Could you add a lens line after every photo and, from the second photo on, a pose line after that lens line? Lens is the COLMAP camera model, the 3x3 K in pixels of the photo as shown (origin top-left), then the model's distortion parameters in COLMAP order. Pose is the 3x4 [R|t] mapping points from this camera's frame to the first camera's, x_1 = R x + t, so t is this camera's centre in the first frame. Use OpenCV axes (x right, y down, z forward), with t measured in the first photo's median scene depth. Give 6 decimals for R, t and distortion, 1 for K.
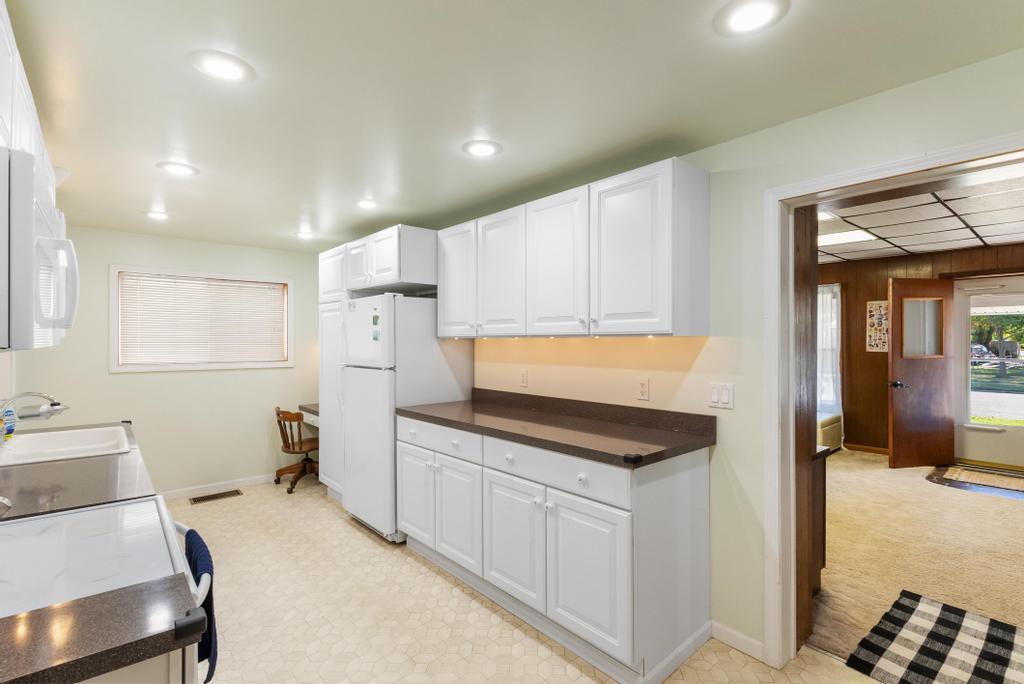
lens RADIAL K [[492.3, 0, 512.0], [0, 492.3, 342.0], [0, 0, 1]] dist [-0.000004, 0.000291]
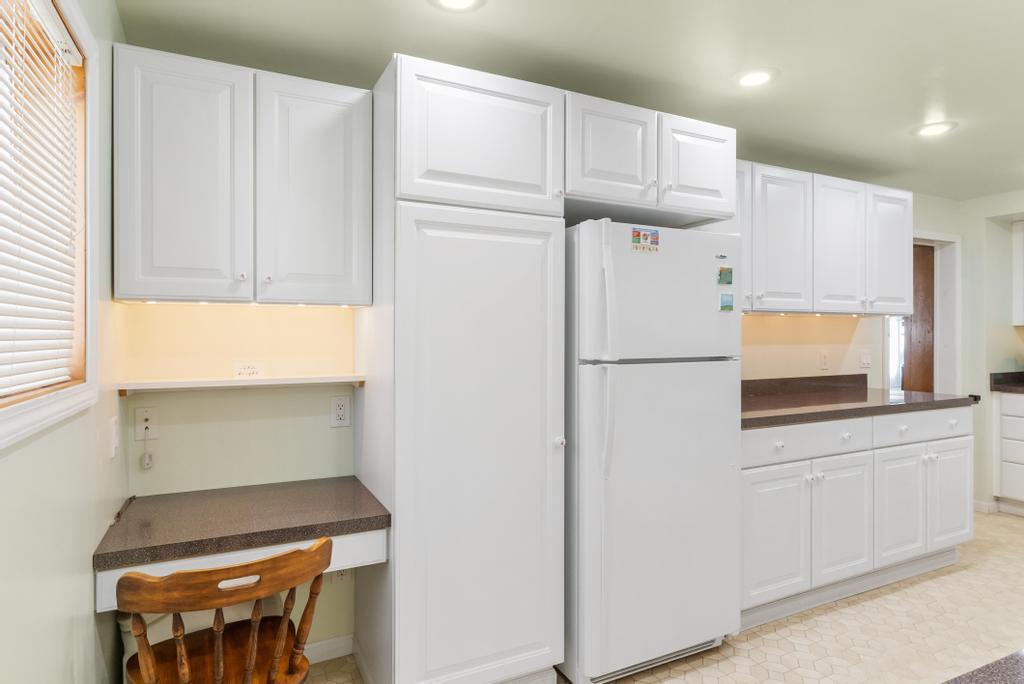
lens RADIAL K [[591.9, 0, 512.0], [0, 591.9, 342.0], [0, 0, 1]] dist [0.024860, 0.000285]
pose [[0.225076, -0.009336, 0.974296, -1.457018], [0.005120, 0.999952, 0.008399, 0.037675], [-0.974328, 0.003098, 0.225113, 1.555552]]
